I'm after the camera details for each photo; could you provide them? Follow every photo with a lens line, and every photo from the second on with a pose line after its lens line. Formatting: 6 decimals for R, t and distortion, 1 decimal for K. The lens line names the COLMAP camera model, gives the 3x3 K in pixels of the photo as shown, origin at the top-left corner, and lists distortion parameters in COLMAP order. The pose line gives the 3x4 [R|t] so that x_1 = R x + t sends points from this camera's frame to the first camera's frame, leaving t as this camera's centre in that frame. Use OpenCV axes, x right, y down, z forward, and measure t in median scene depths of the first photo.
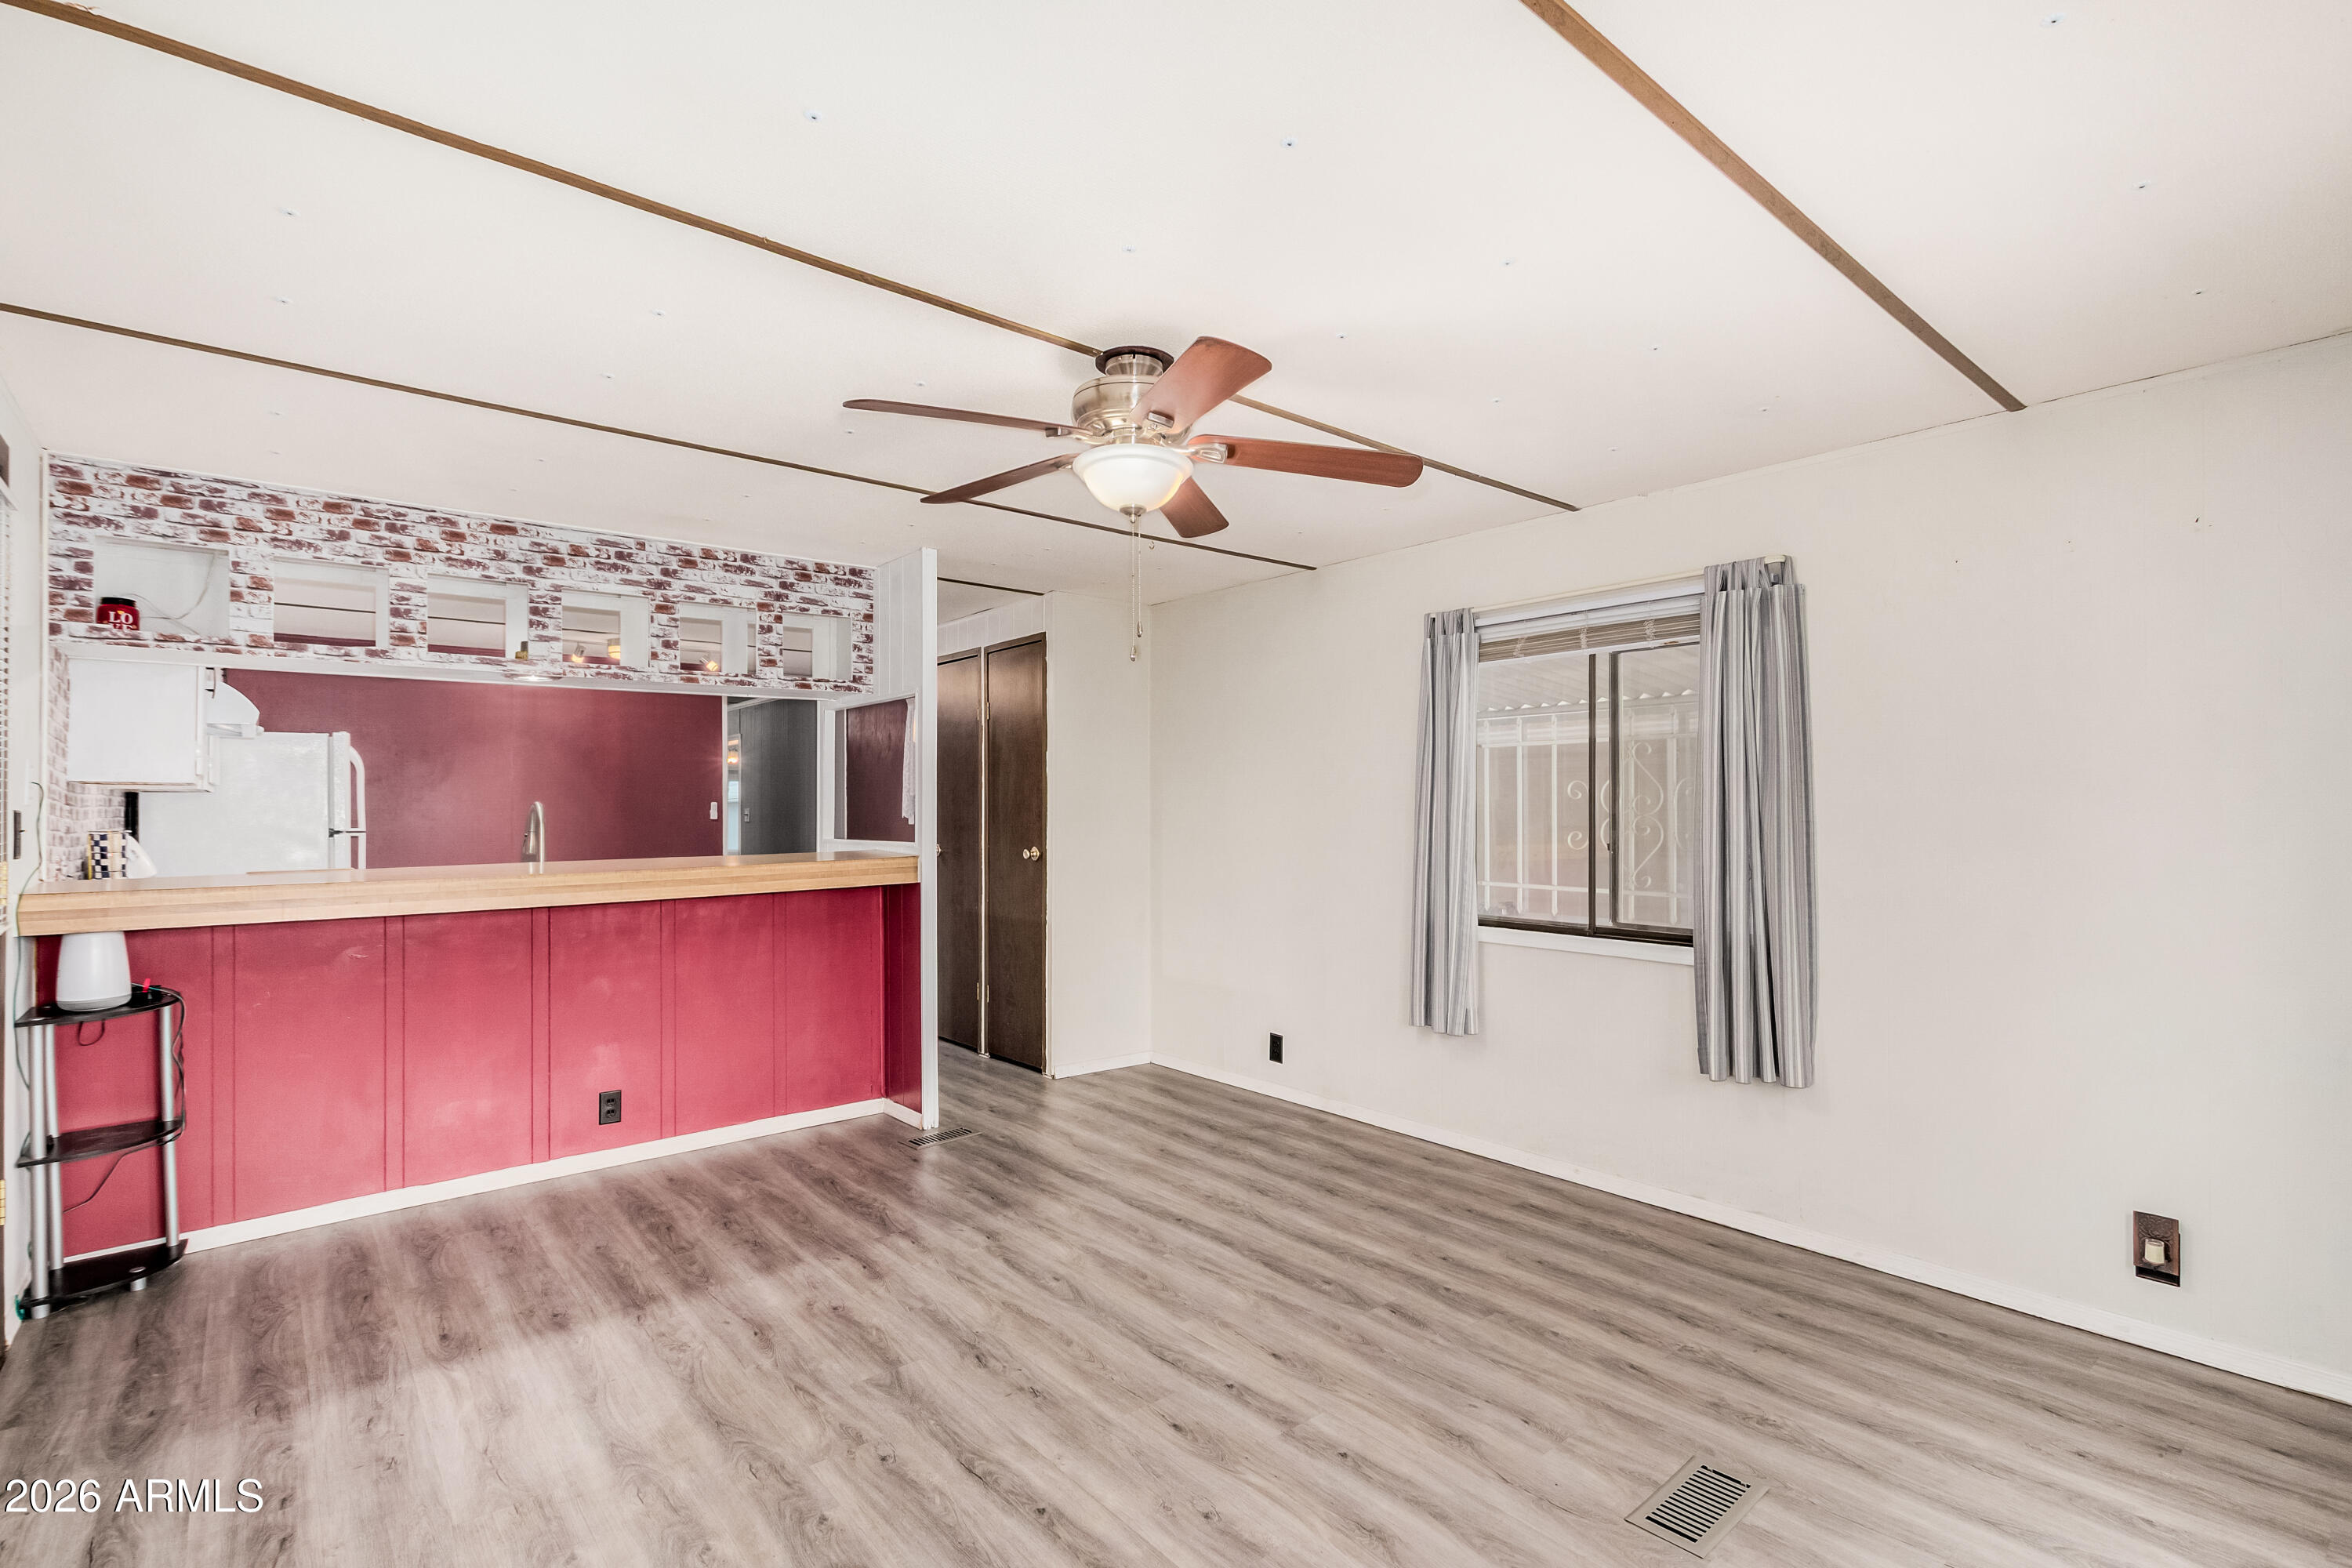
lens RADIAL K [[1107.3, 0, 1207.3], [0, 1107.3, 797.4], [0, 0, 1]] dist [0.001995, -0.000010]
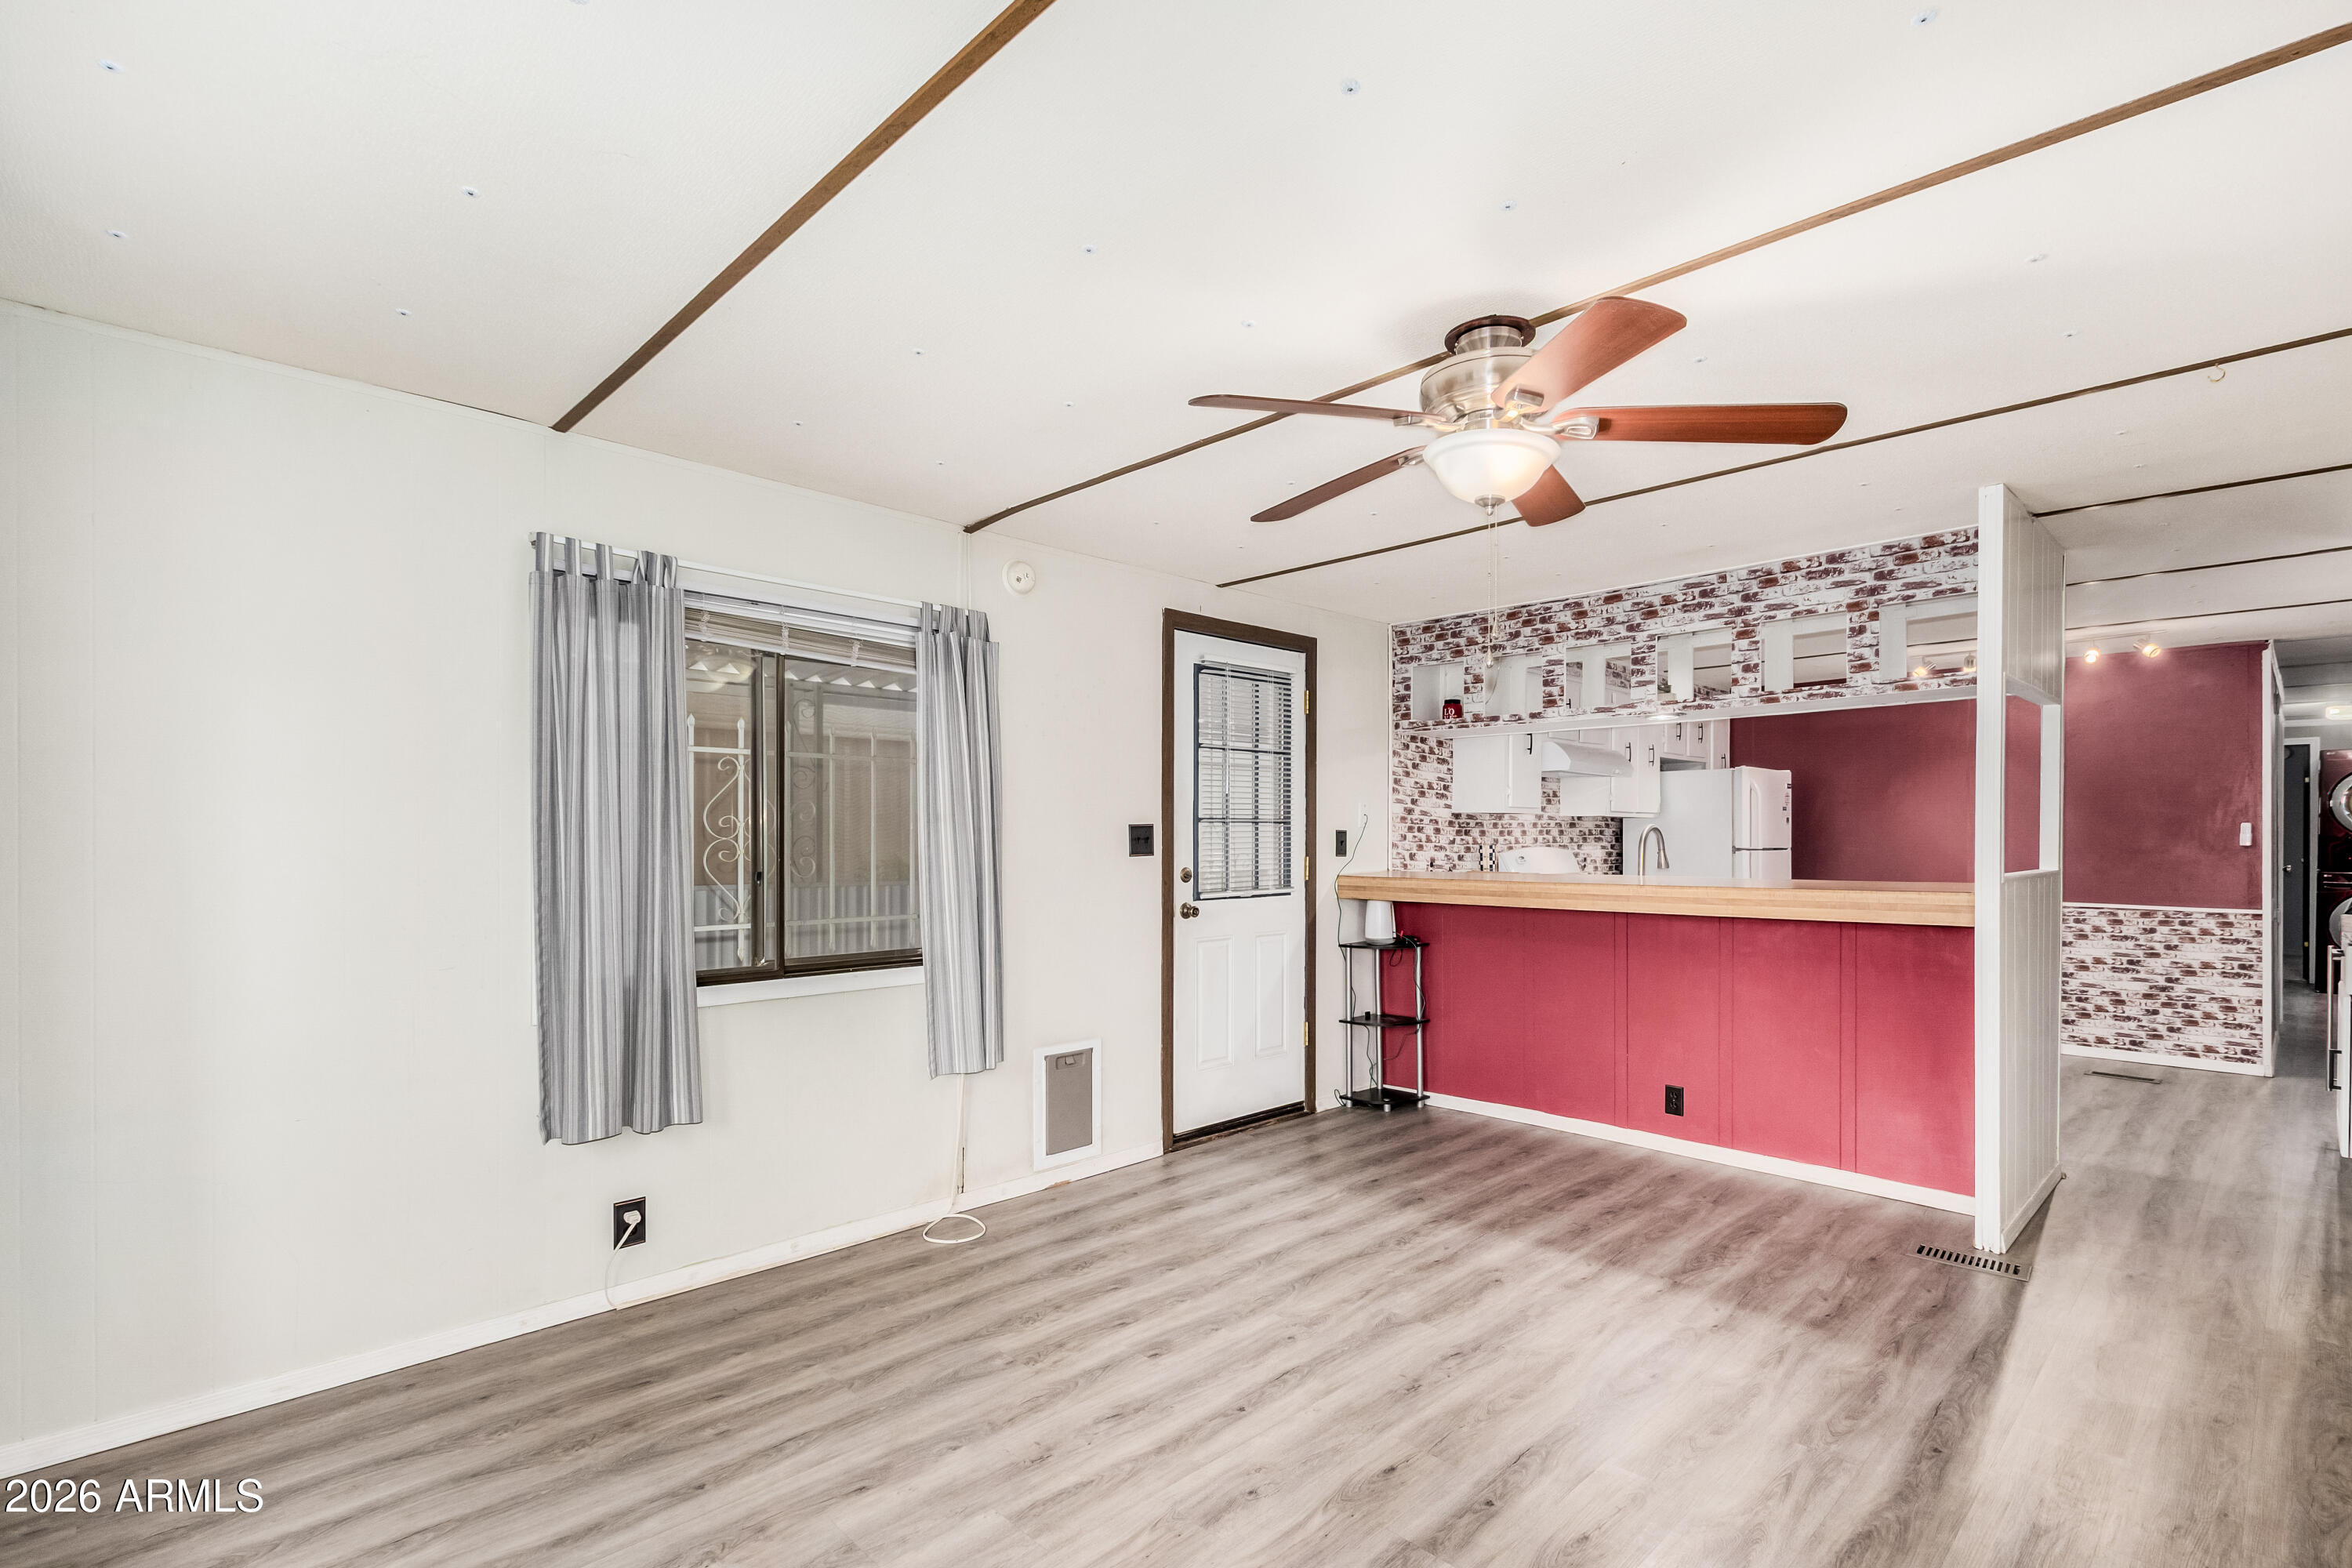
lens RADIAL K [[1110.0, 0, 1167.6], [0, 1110.0, 842.3], [0, 0, 1]] dist [0.016159, 0.000043]
pose [[0.035599, 0.013854, -0.999270, 0.598752], [0.007843, 0.999869, 0.014142, 0.002980], [0.999335, -0.008341, 0.035486, 0.497447]]
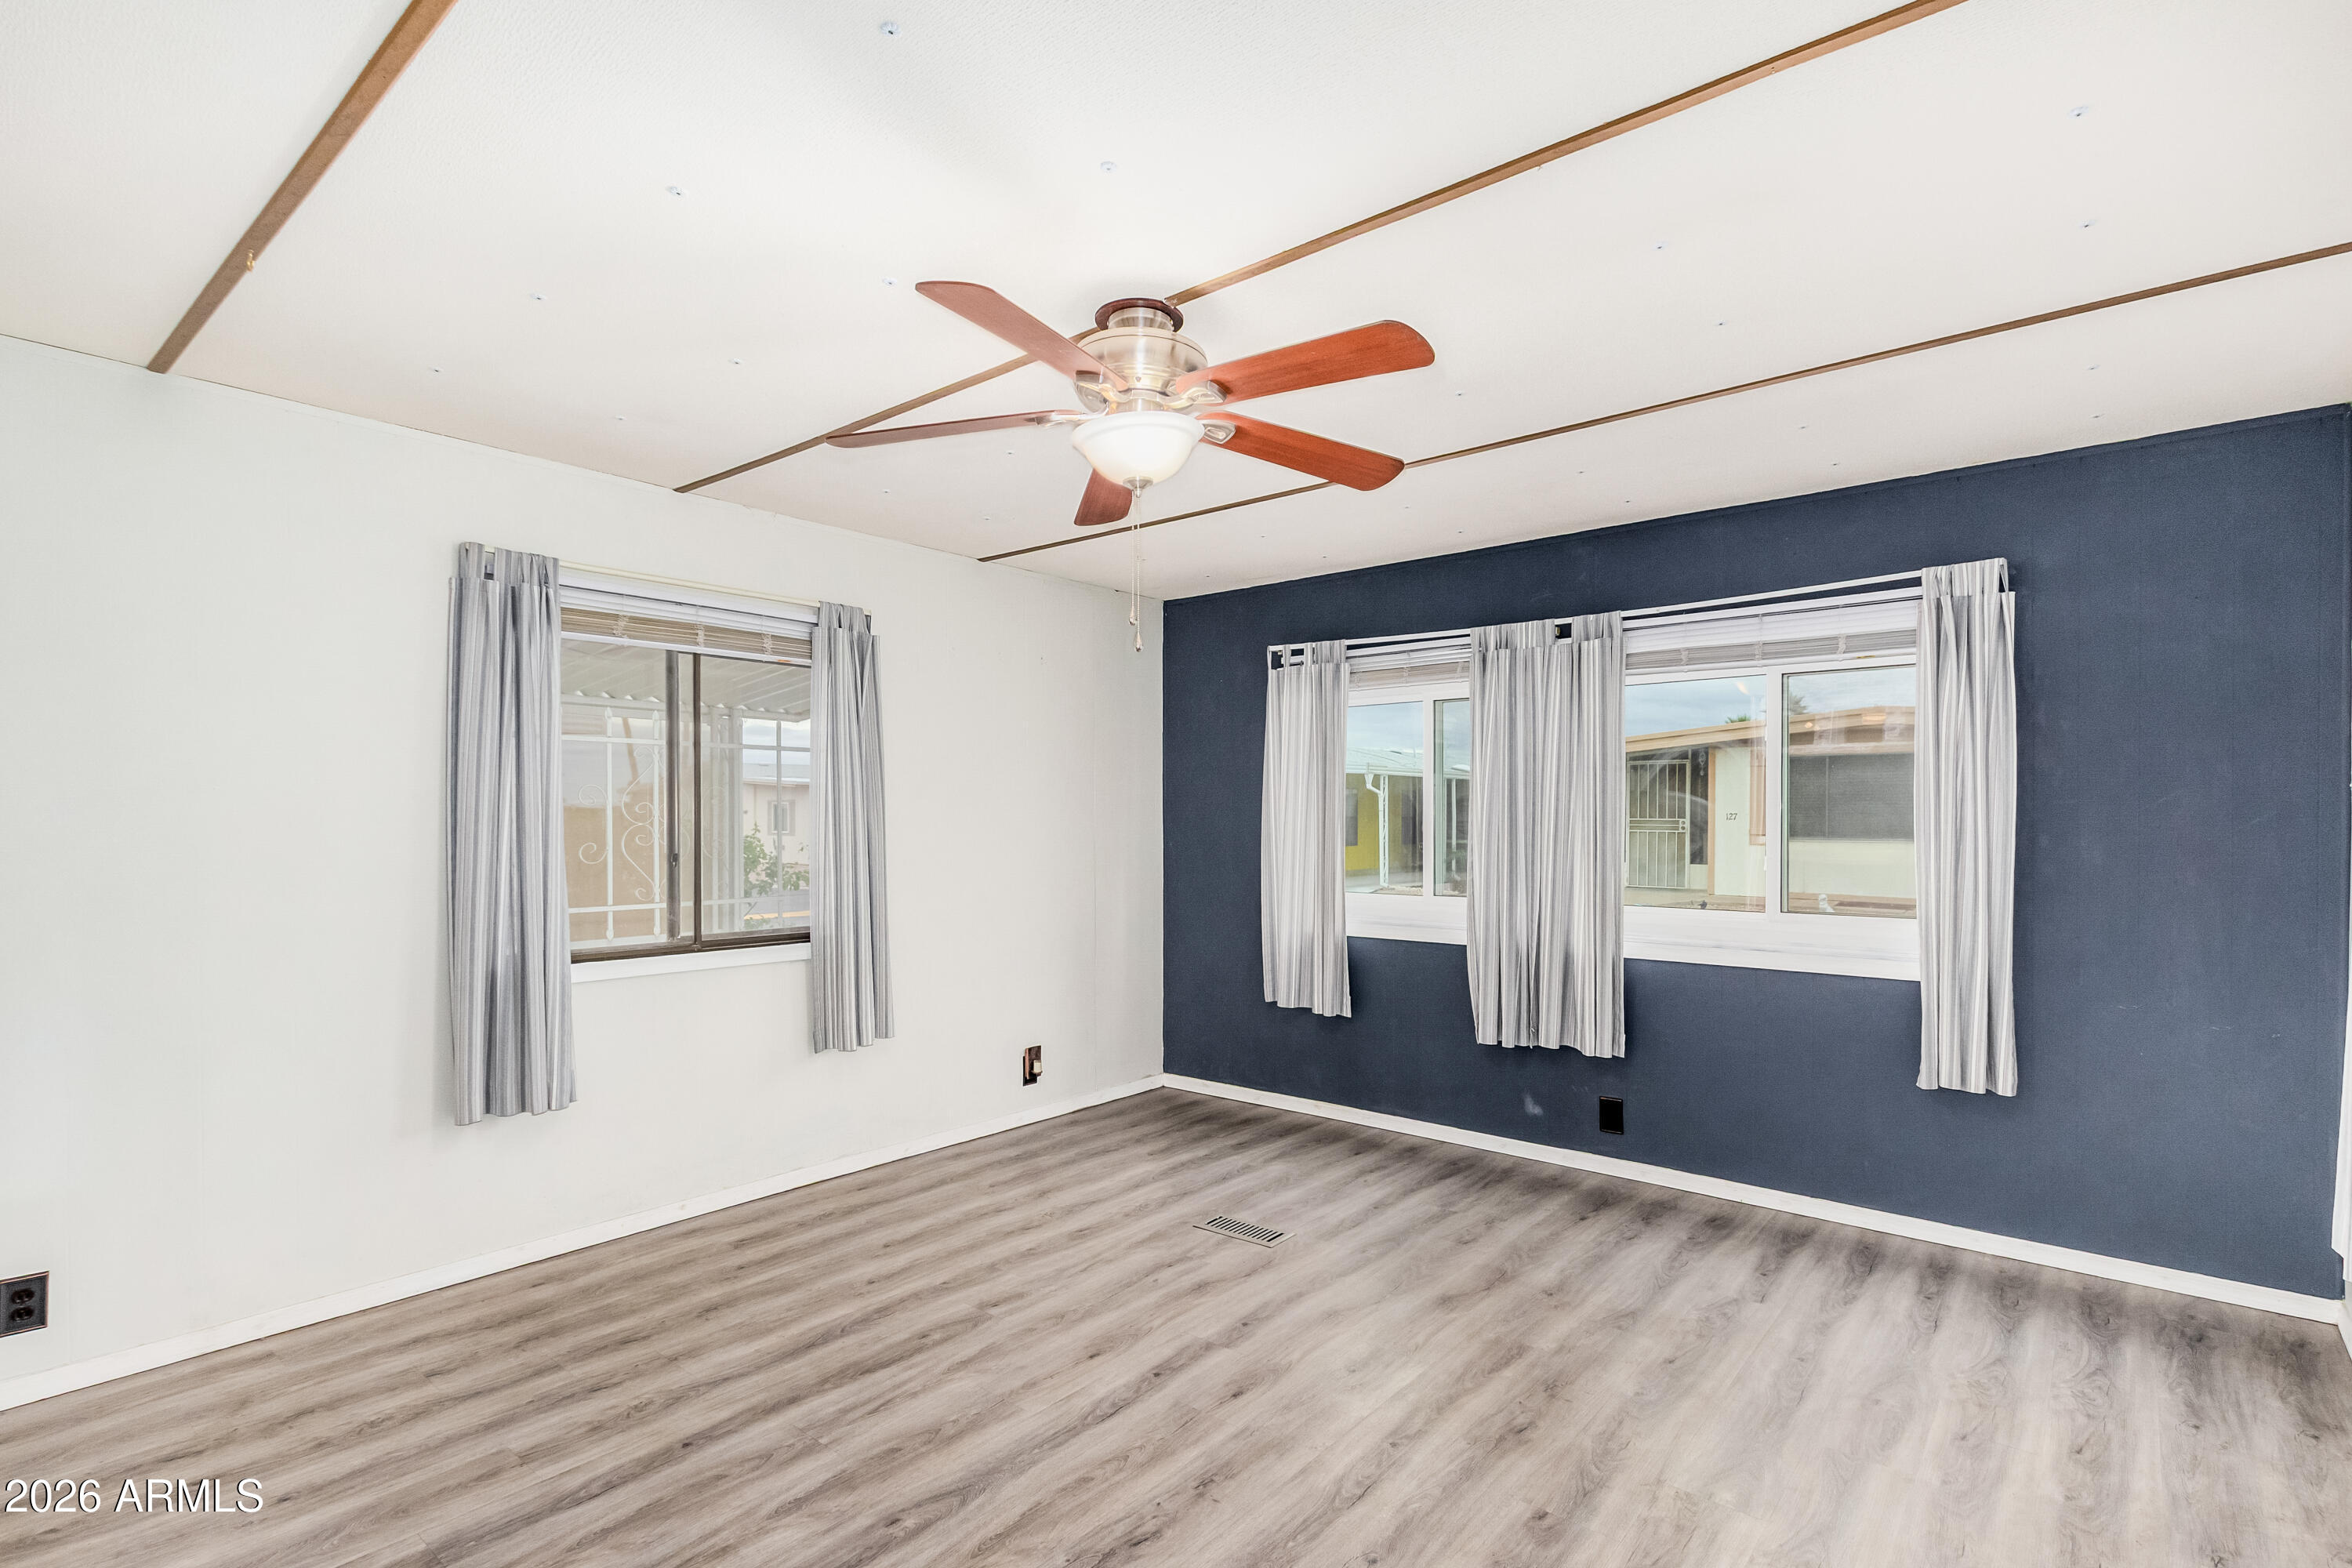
lens RADIAL K [[1092.0, 0, 1176.8], [0, 1092.0, 830.0], [0, 0, 1]] dist [0.002213, -0.000240]
pose [[-0.153874, -0.010014, 0.988040, -0.676367], [-0.009606, 0.999917, 0.008639, 0.010025], [-0.988044, -0.008162, -0.153957, 0.785398]]
